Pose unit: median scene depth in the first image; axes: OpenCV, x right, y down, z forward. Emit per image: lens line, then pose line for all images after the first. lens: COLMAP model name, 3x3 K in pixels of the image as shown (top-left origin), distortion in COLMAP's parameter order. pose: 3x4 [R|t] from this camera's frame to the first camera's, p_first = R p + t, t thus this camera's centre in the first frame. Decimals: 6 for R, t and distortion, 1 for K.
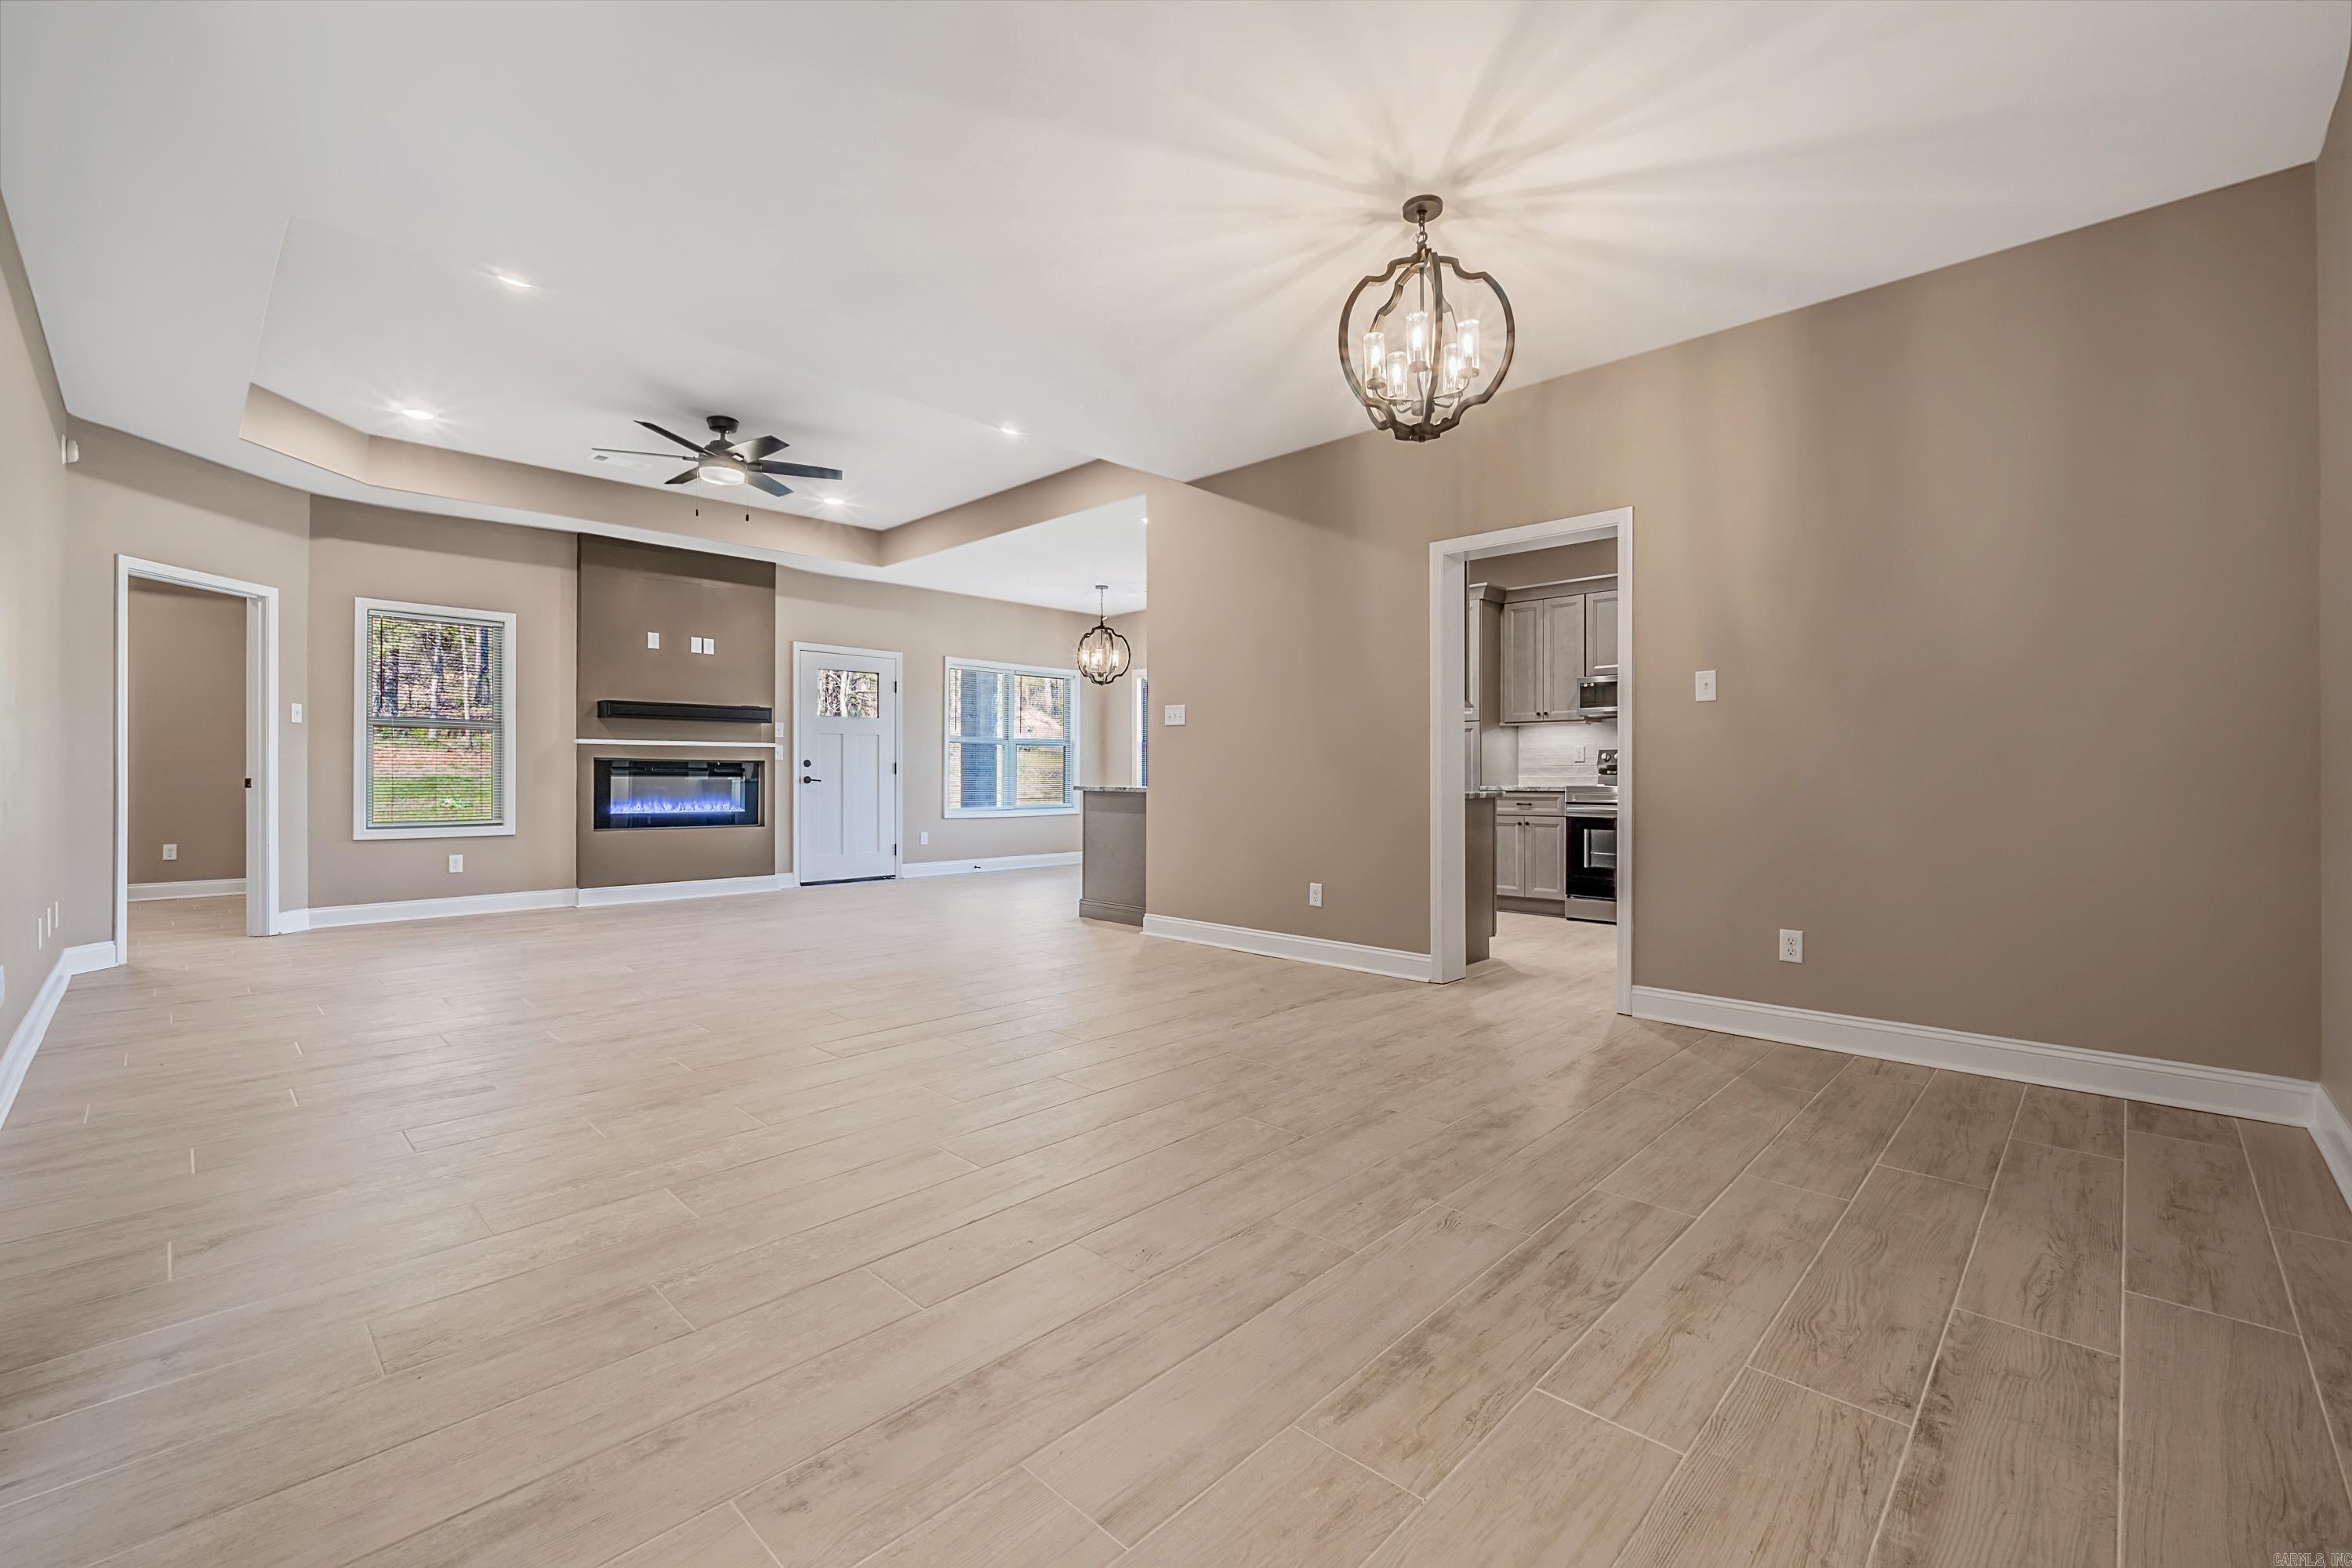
lens RADIAL K [[981.6, 0, 1176.0], [0, 981.6, 784.0], [0, 0, 1]] dist [-0.003075, -0.000358]
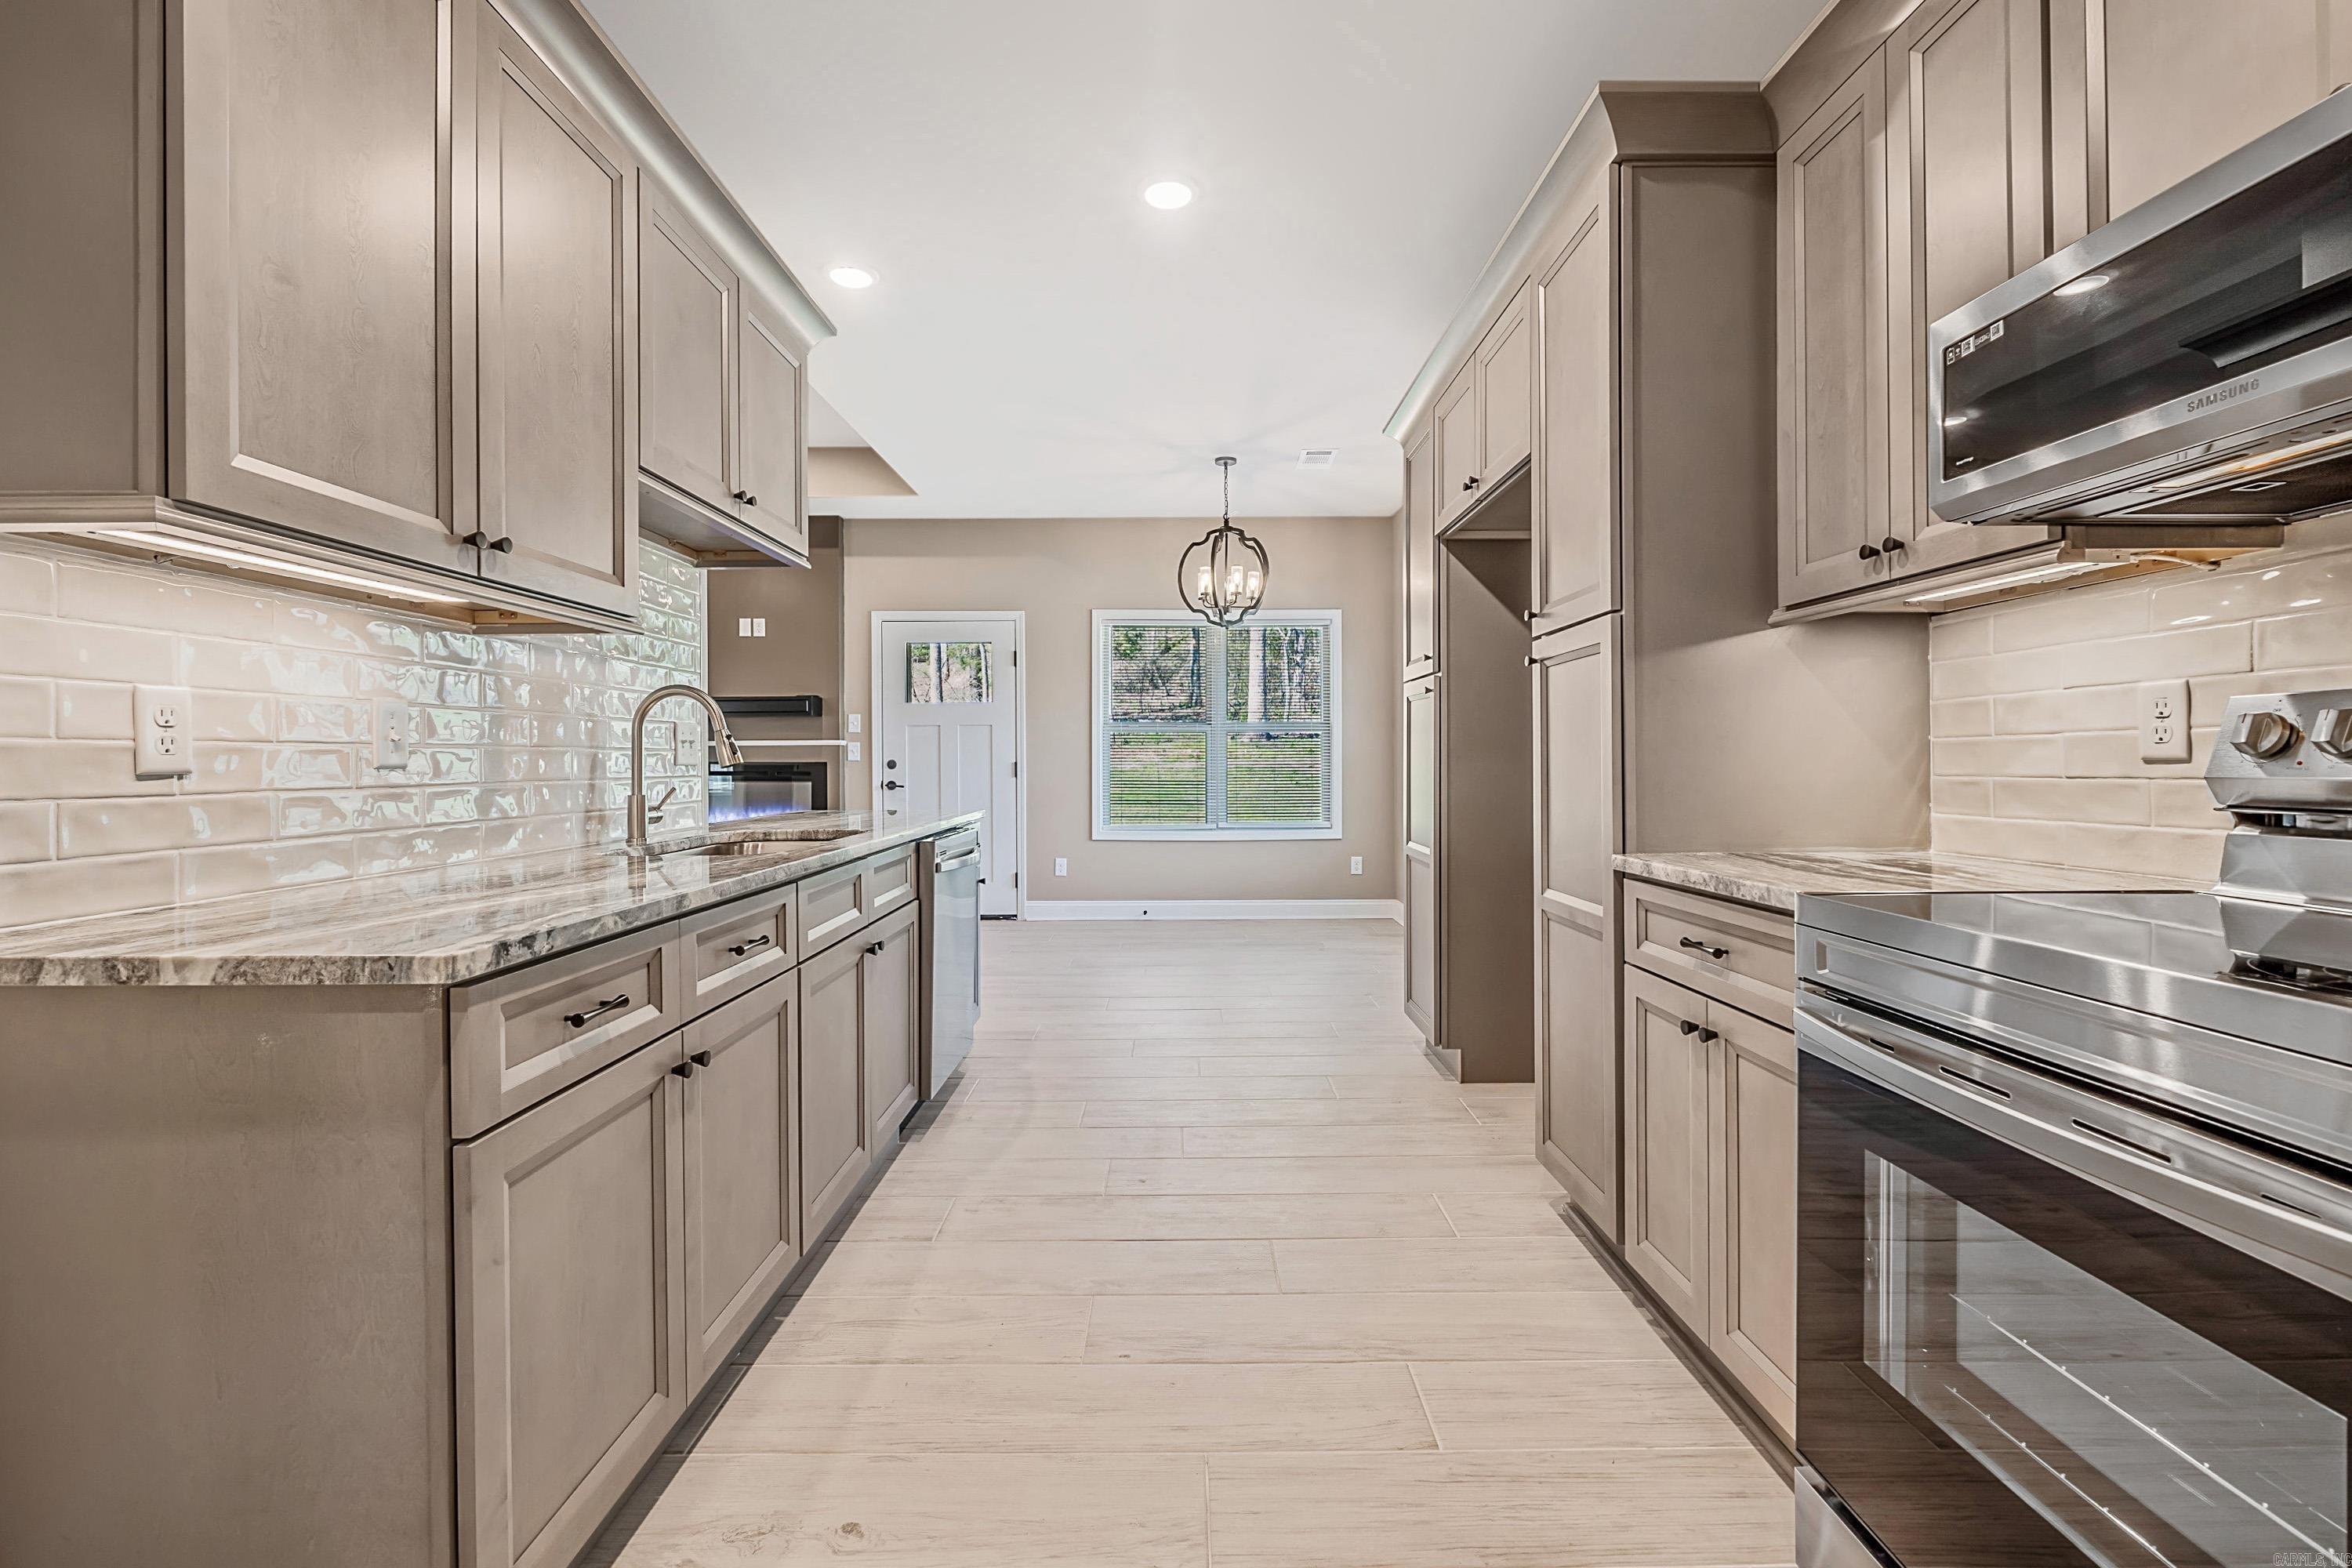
lens RADIAL K [[996.1, 0, 1178.5], [0, 996.1, 768.0], [0, 0, 1]] dist [-0.003633, -0.000642]
pose [[0.697271, 0.000009, -0.716807, 0.420731], [-0.003053, 0.999991, -0.002956, -0.019386], [0.716801, 0.004250, 0.697265, 0.717511]]
